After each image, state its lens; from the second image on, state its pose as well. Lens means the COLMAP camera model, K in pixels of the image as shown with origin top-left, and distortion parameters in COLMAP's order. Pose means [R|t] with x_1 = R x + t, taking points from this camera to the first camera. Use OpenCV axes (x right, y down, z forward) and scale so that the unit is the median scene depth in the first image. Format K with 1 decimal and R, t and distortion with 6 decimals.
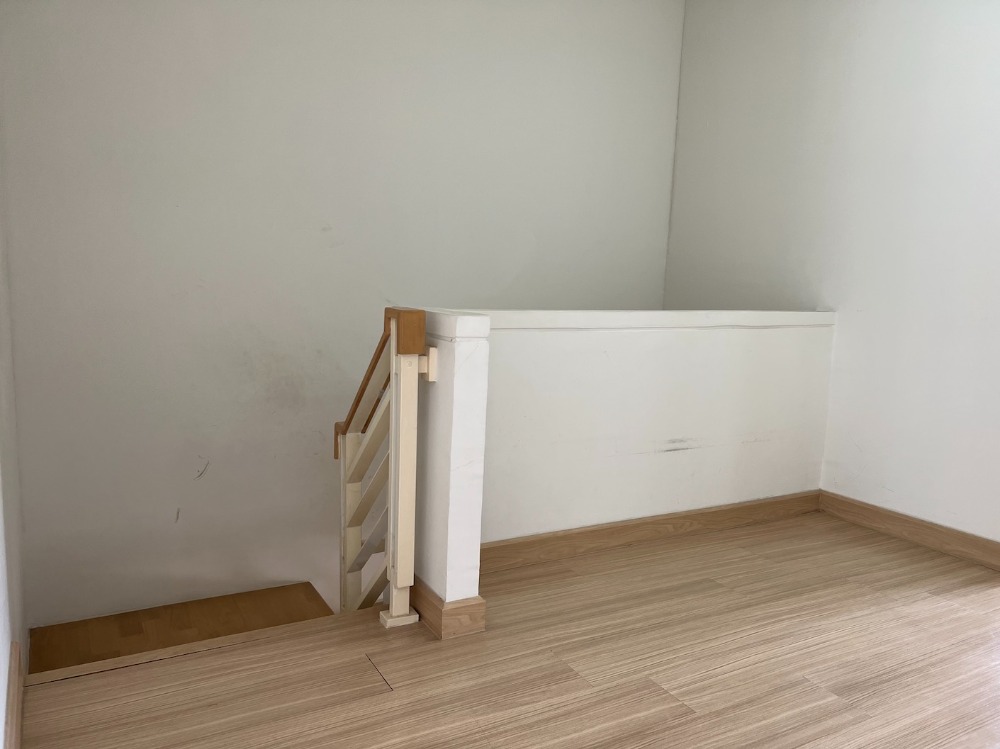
lens RADIAL K [[765.6, 0, 499.2], [0, 765.6, 372.7], [0, 0, 1]] dist [0.039572, -0.030865]
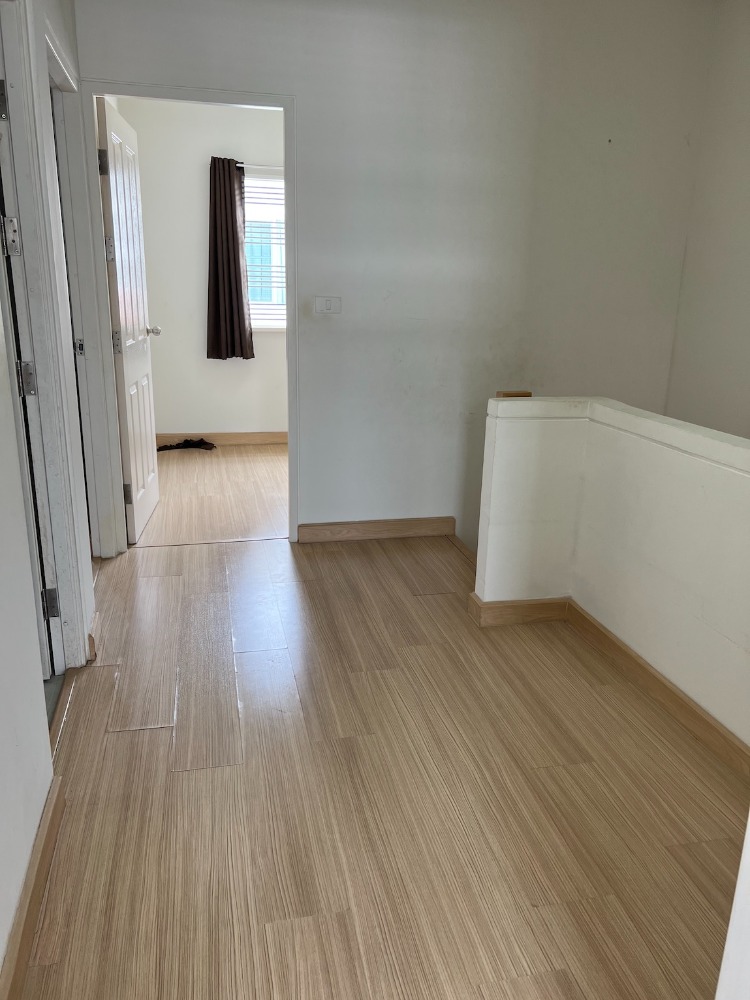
lens RADIAL K [[765.6, 0, 373.2], [0, 765.6, 501.1], [0, 0, 1]] dist [0.039572, -0.030865]
pose [[-0.301203, 0.218792, -0.928120, 1.148091], [-0.153421, 0.949521, 0.273627, -0.208925], [0.941137, 0.224810, -0.252432, 1.001843]]
